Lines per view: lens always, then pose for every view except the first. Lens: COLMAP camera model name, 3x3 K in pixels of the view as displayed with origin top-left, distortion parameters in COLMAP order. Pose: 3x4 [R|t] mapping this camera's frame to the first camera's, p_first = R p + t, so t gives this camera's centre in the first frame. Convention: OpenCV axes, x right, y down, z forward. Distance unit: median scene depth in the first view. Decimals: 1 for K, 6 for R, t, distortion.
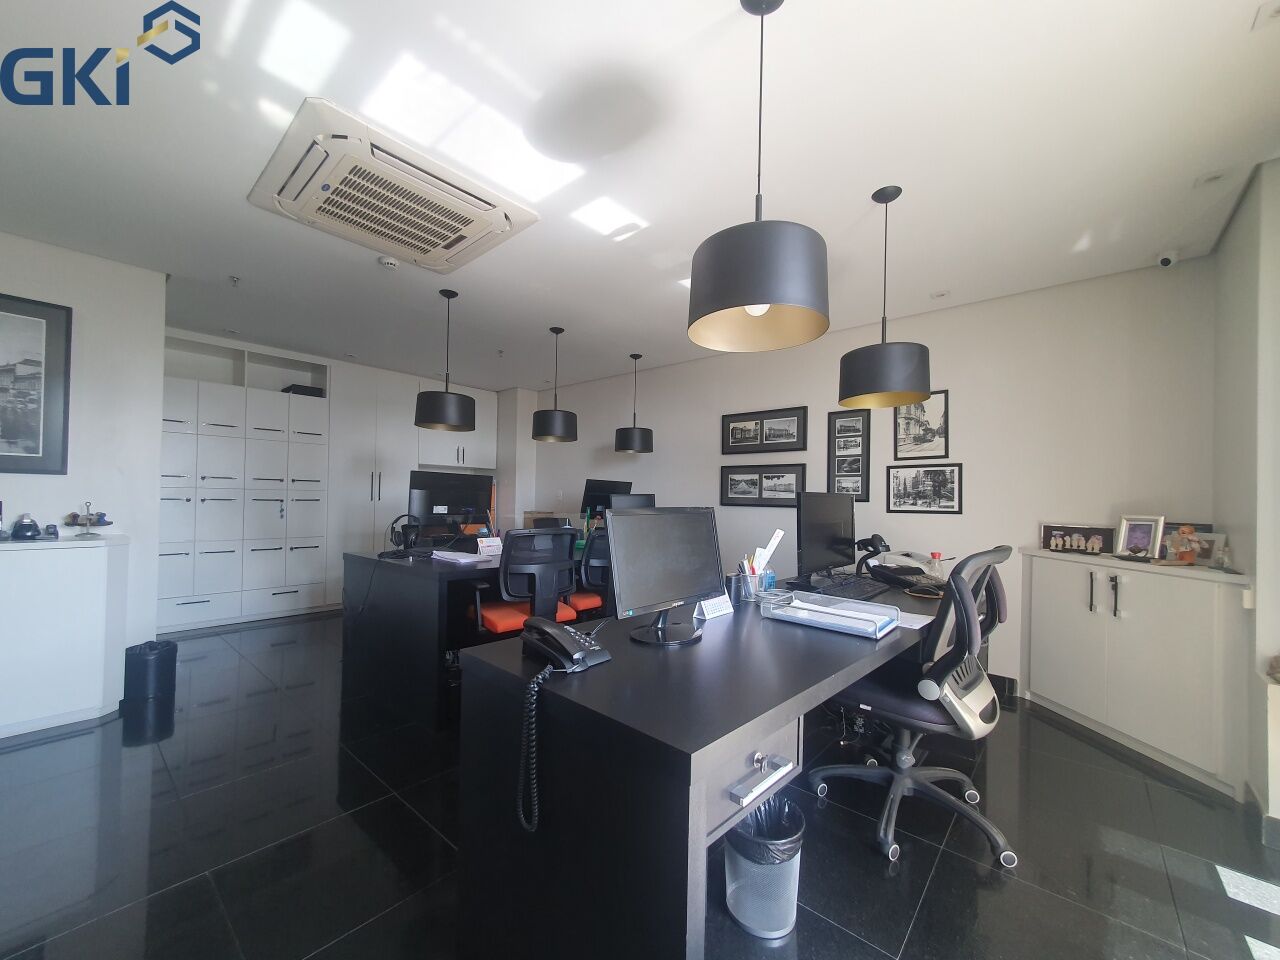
lens RADIAL K [[501.9, 0, 640.5], [0, 501.9, 492.6], [0, 0, 1]] dist [-0.000937, 0.000185]
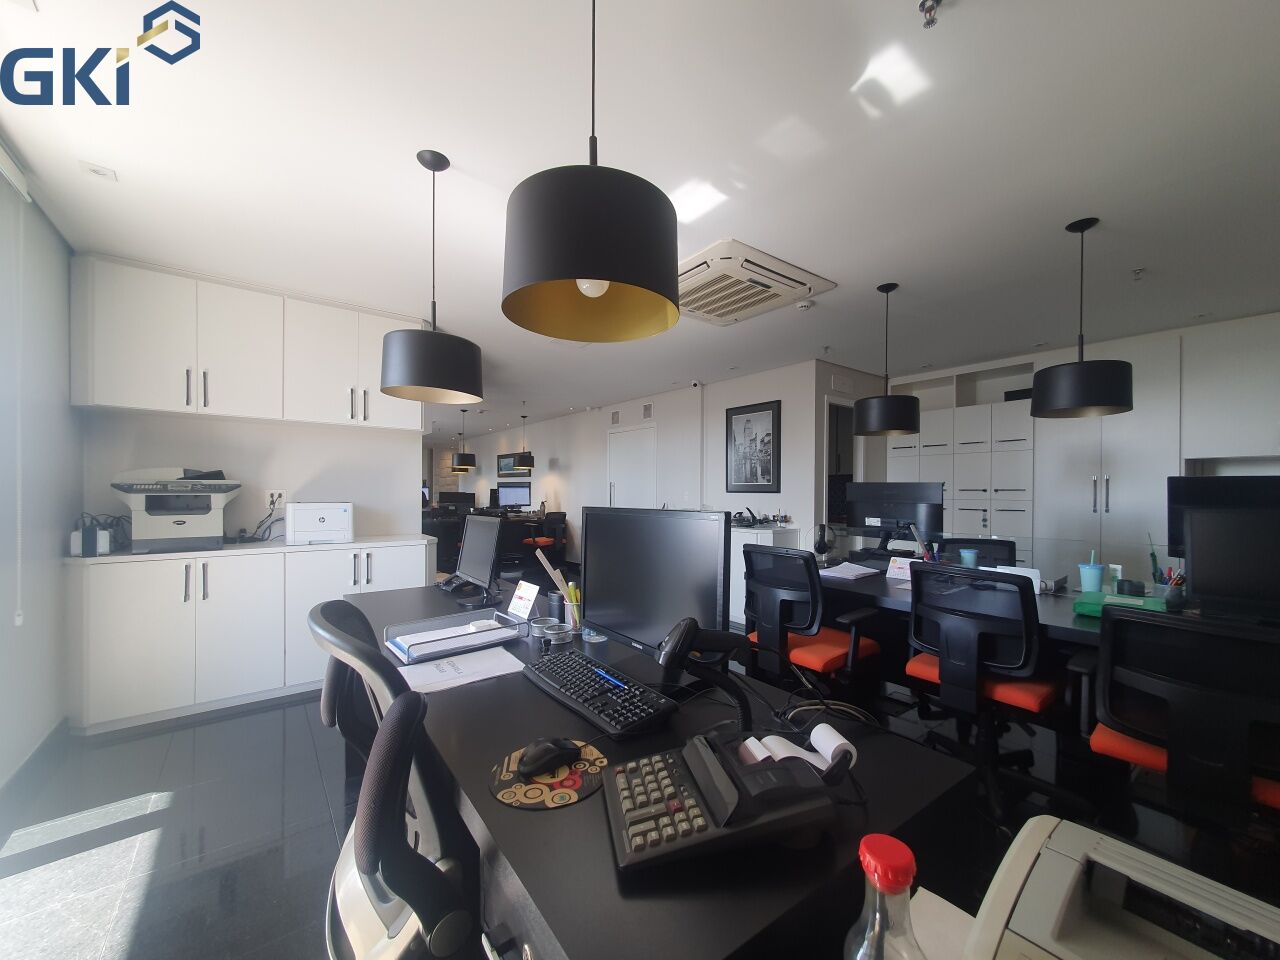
lens RADIAL K [[501.9, 0, 635.1], [0, 501.9, 491.2], [0, 0, 1]] dist [-0.000937, 0.000185]
pose [[-0.204291, -0.021697, -0.978670, 0.547880], [0.002451, 0.999740, -0.022676, -0.002739], [0.978907, -0.007031, -0.204184, 0.661579]]
